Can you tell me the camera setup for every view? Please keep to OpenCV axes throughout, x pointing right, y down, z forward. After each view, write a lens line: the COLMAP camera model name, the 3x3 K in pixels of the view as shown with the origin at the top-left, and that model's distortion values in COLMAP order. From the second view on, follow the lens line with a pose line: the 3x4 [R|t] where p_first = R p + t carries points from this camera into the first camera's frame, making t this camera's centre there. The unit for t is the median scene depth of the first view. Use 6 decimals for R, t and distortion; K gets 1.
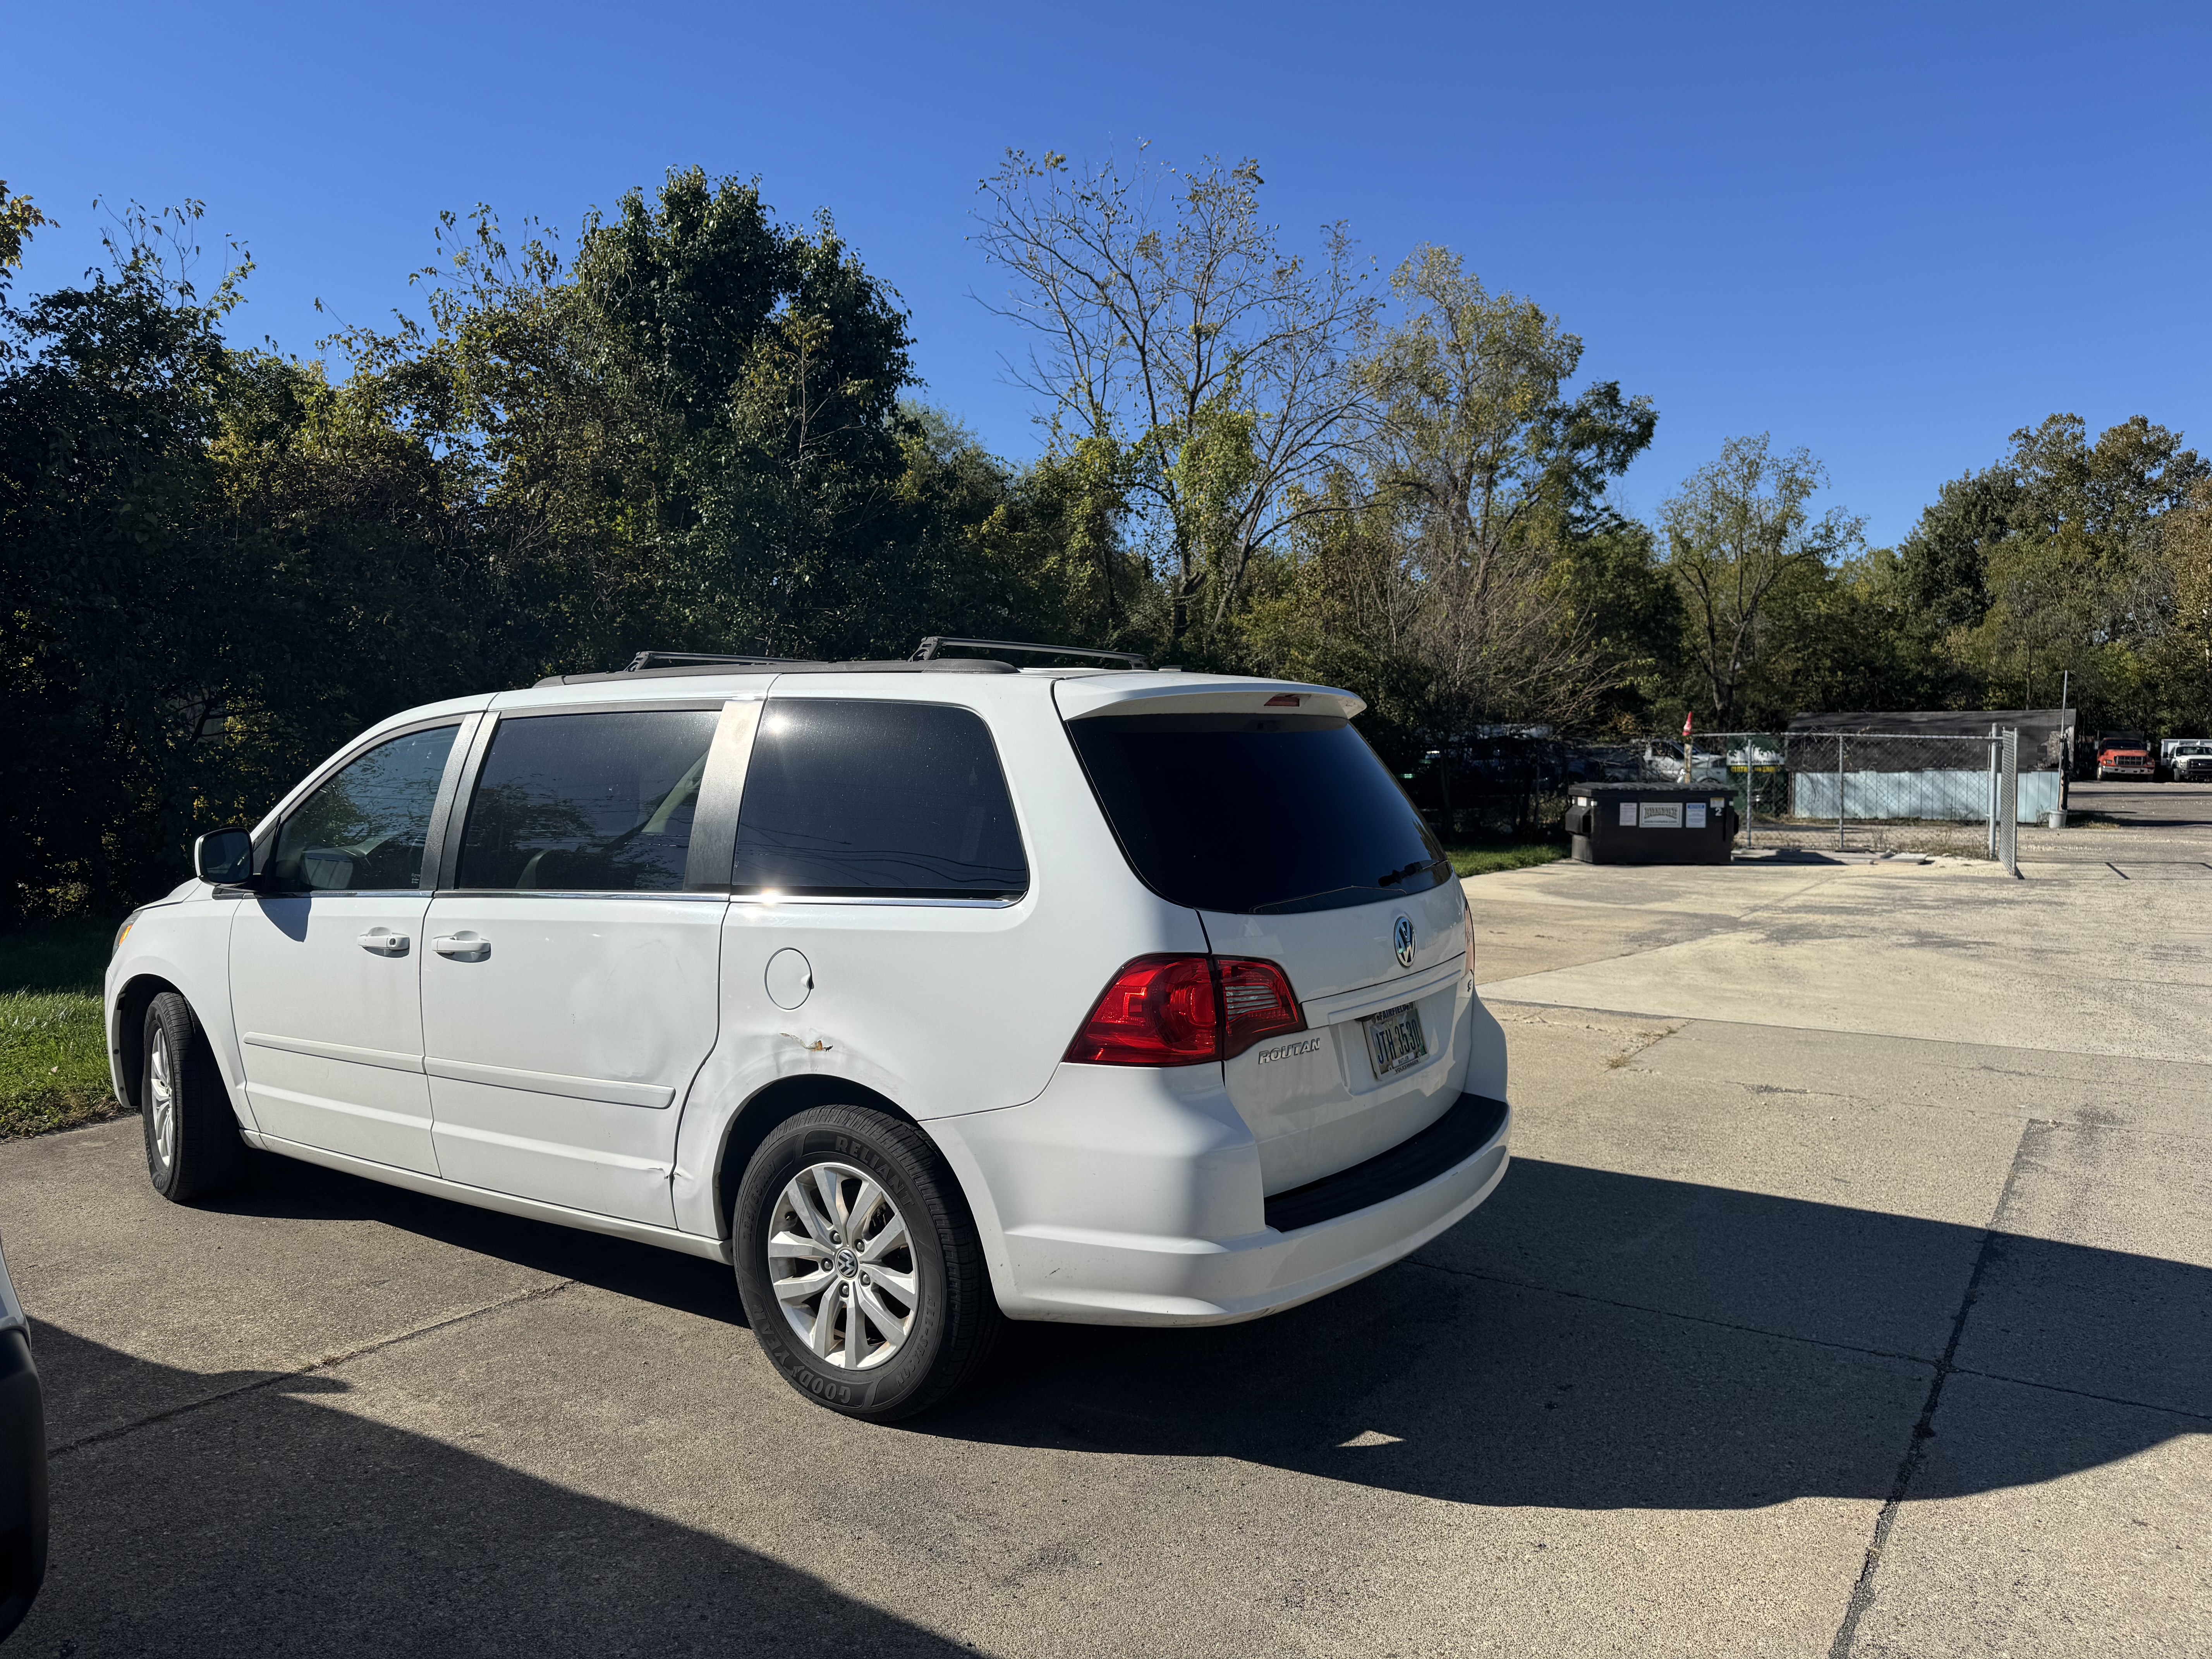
lens RADIAL K [[1683.7, 0, 1106.0], [0, 1683.7, 829.5], [0, 0, 1]] dist [0.102005, -0.131710]
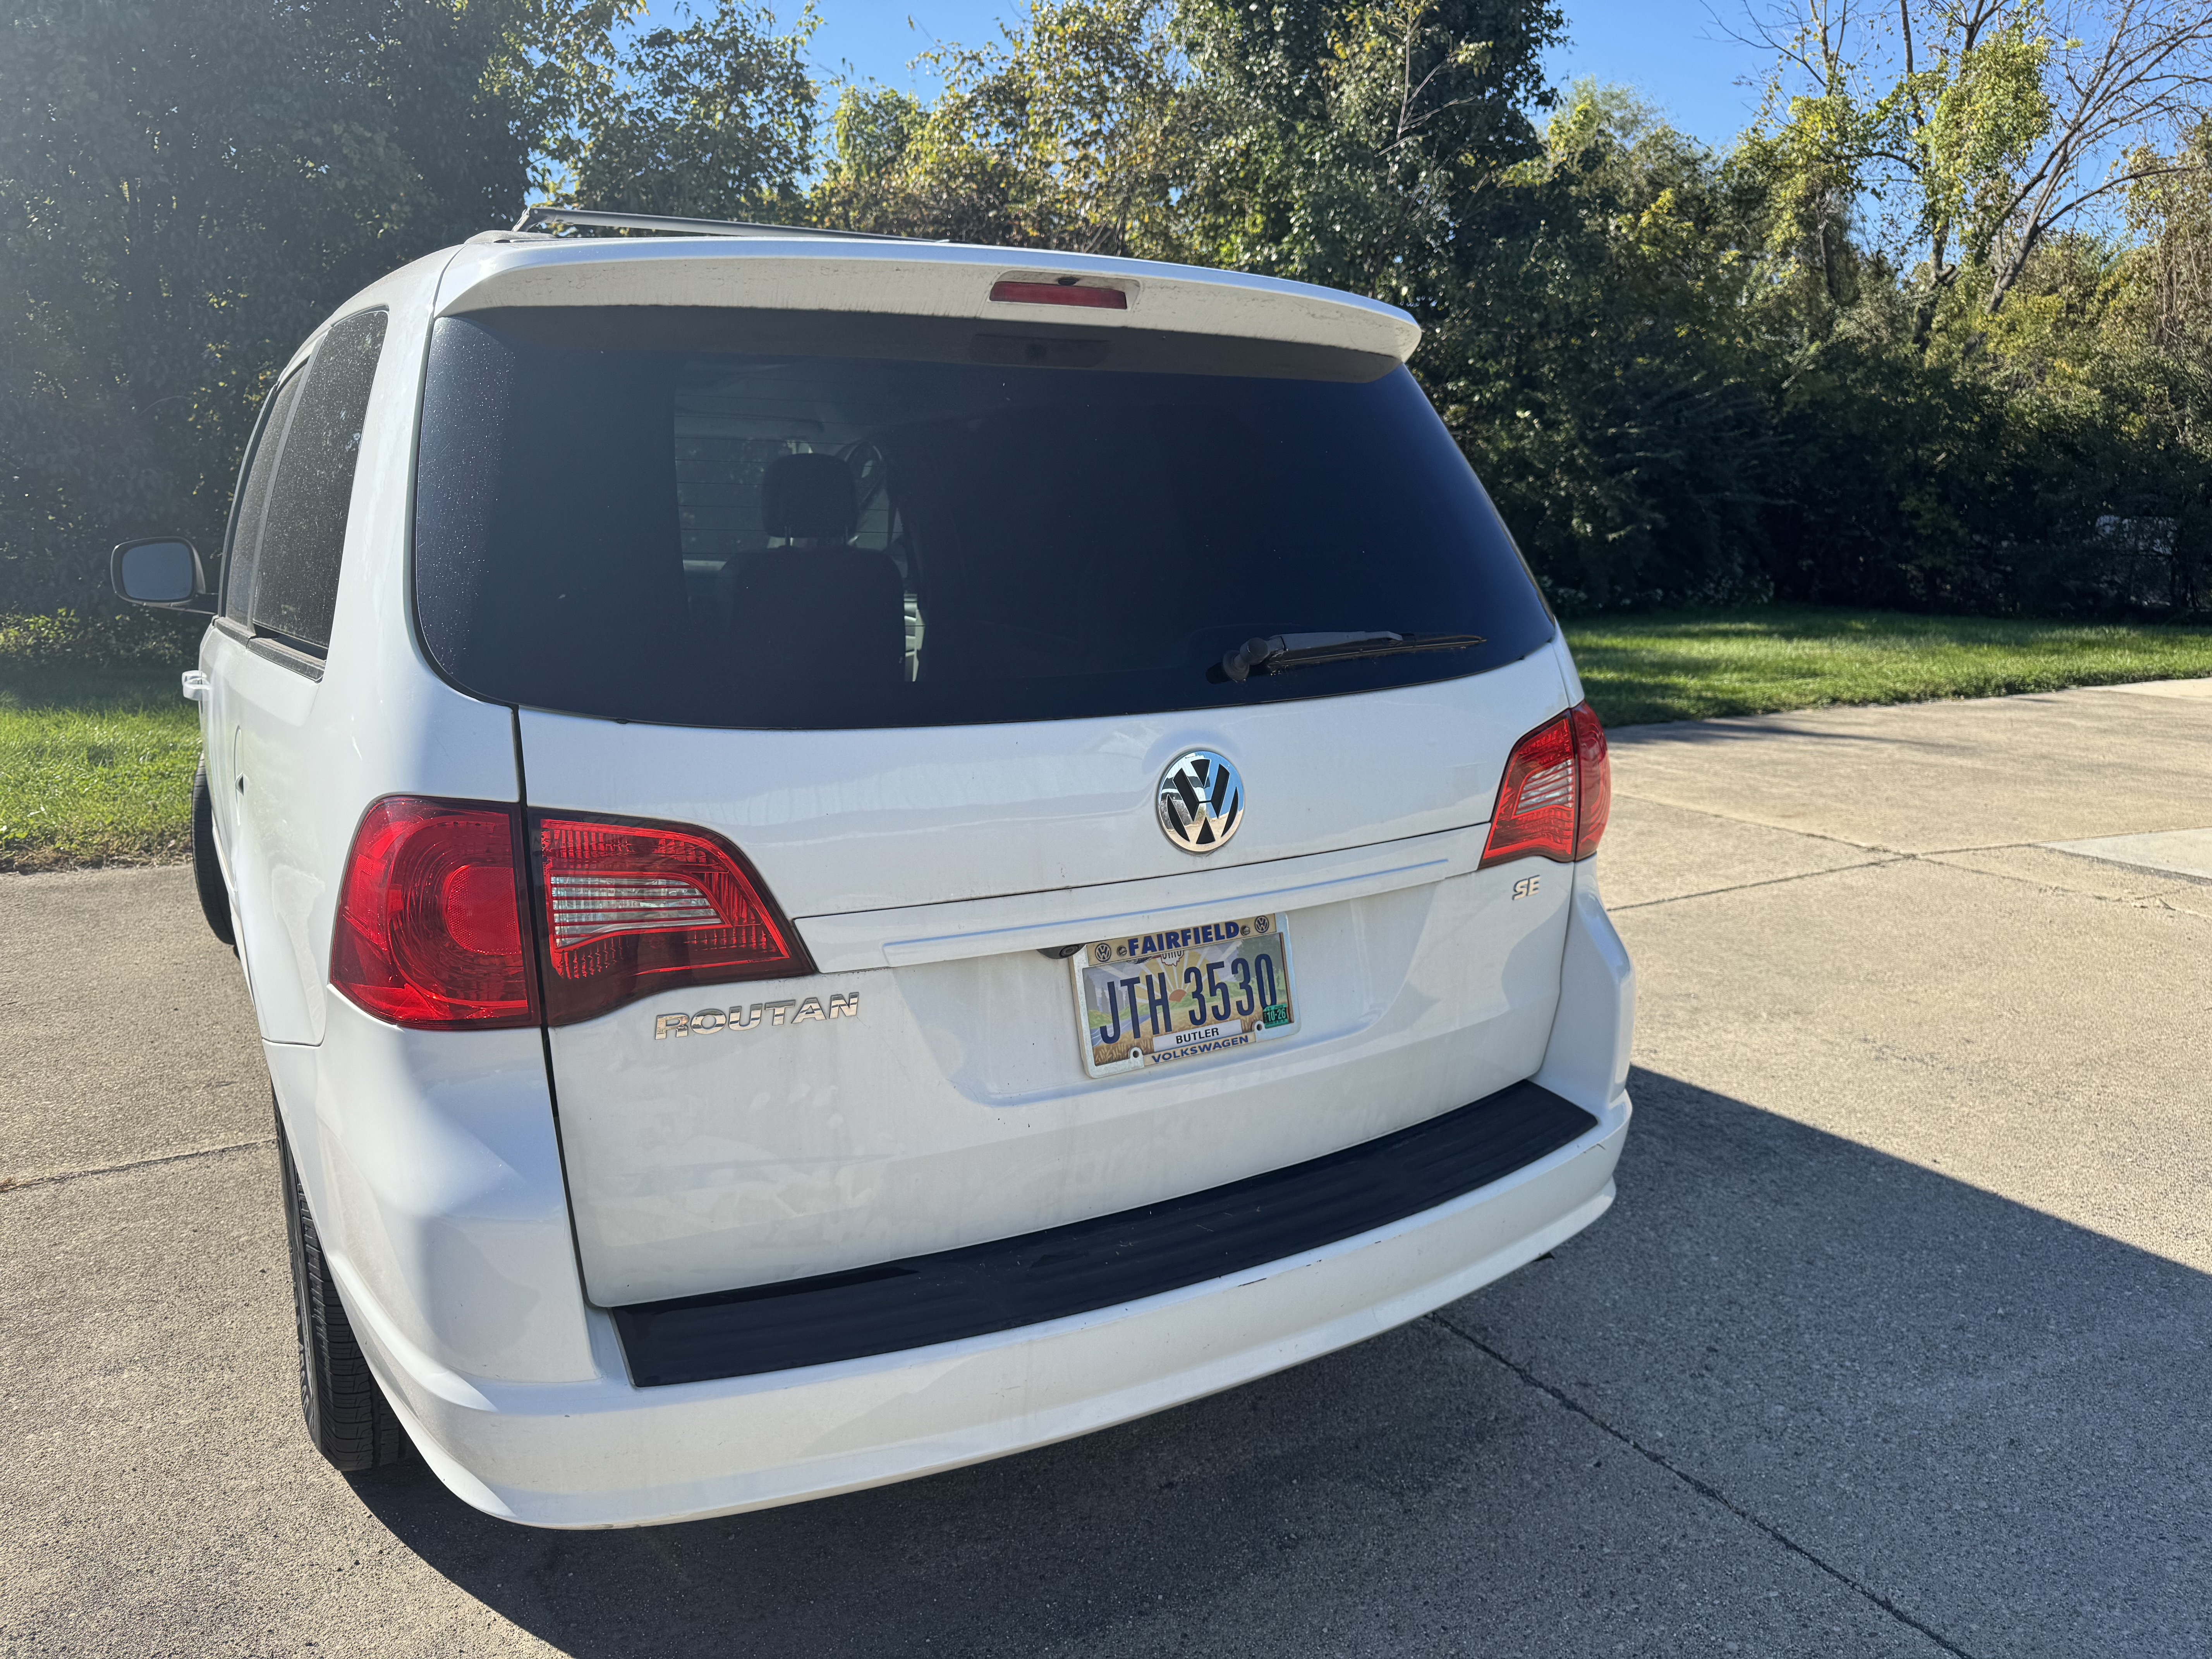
lens RADIAL K [[1647.1, 0, 1106.0], [0, 1647.1, 829.5], [0, 0, 1]] dist [0.017832, -0.010947]
pose [[0.893907, 0.092239, -0.438660, 0.083357], [-0.026712, 0.987822, 0.153279, 0.000955], [0.447456, -0.125299, 0.885485, 0.133243]]
